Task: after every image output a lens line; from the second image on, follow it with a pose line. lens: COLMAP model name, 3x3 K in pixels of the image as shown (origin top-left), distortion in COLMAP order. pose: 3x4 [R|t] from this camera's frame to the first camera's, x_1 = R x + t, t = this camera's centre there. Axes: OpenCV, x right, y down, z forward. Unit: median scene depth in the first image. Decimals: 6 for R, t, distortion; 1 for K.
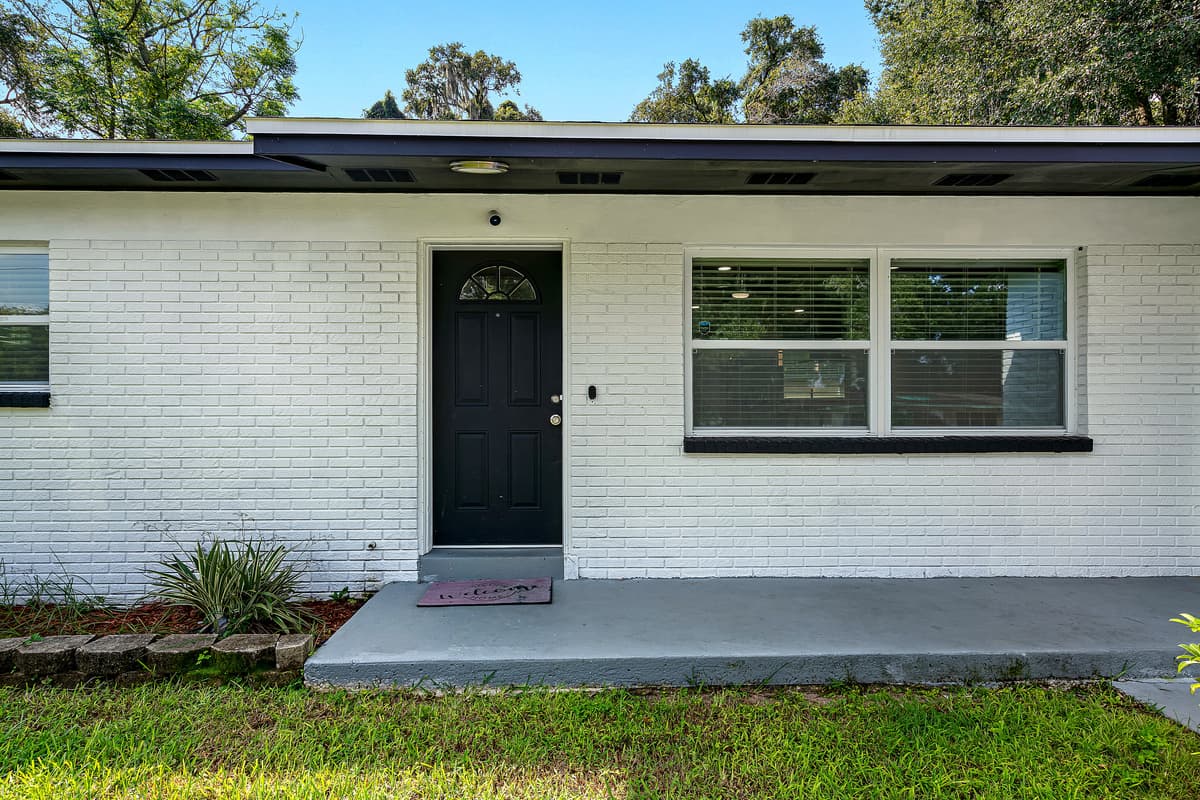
lens RADIAL K [[640.3, 0, 600.0], [0, 640.3, 400.0], [0, 0, 1]] dist [0.016224, 0.000359]
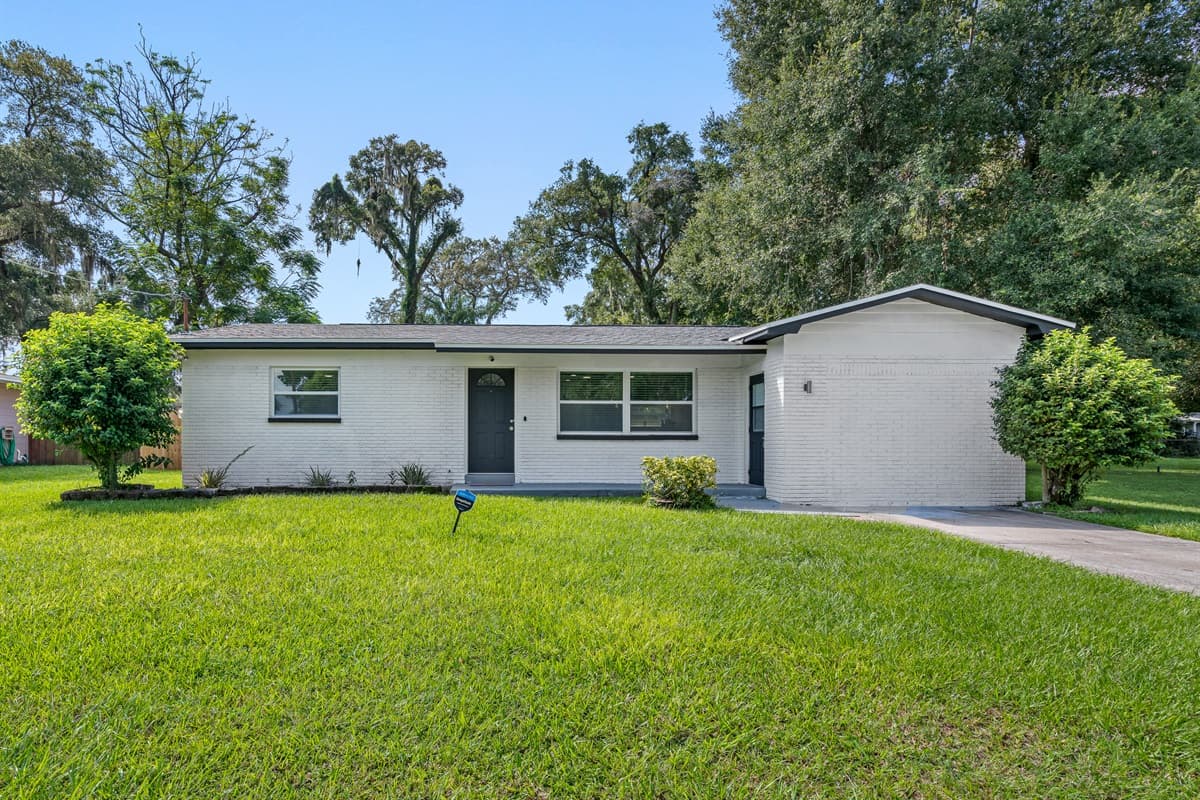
lens RADIAL K [[662.9, 0, 501.6], [0, 662.9, 446.4], [0, 0, 1]] dist [0.003814, 0.002166]
pose [[0.999984, 0.003946, -0.004141, -0.015360], [-0.003891, 0.999904, 0.013288, 0.010789], [0.004194, -0.013272, 0.999903, -0.292323]]
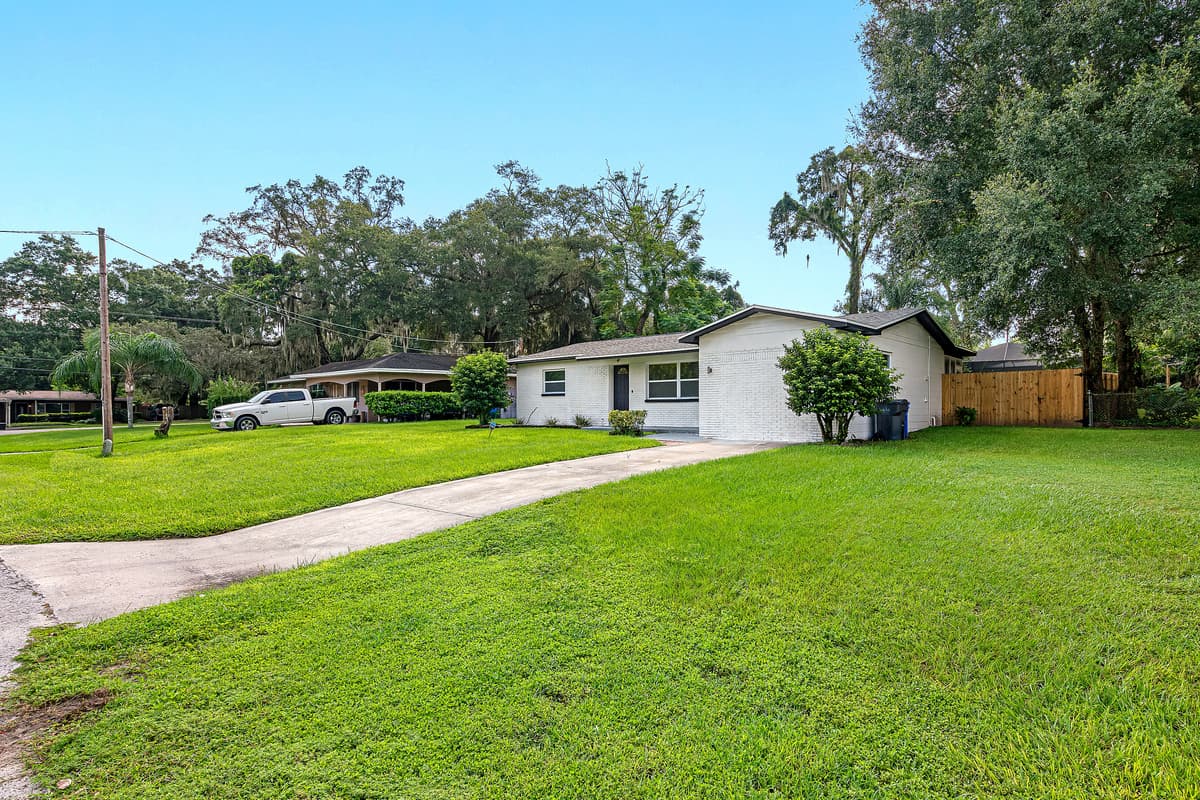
lens RADIAL K [[640.3, 0, 600.0], [0, 640.3, 400.0], [0, 0, 1]] dist [0.016224, 0.000359]
pose [[0.696540, -0.011321, -0.717429, 0.533710], [0.008660, 0.999935, -0.007370, 0.014328], [0.717466, -0.001080, 0.696593, -0.428092]]
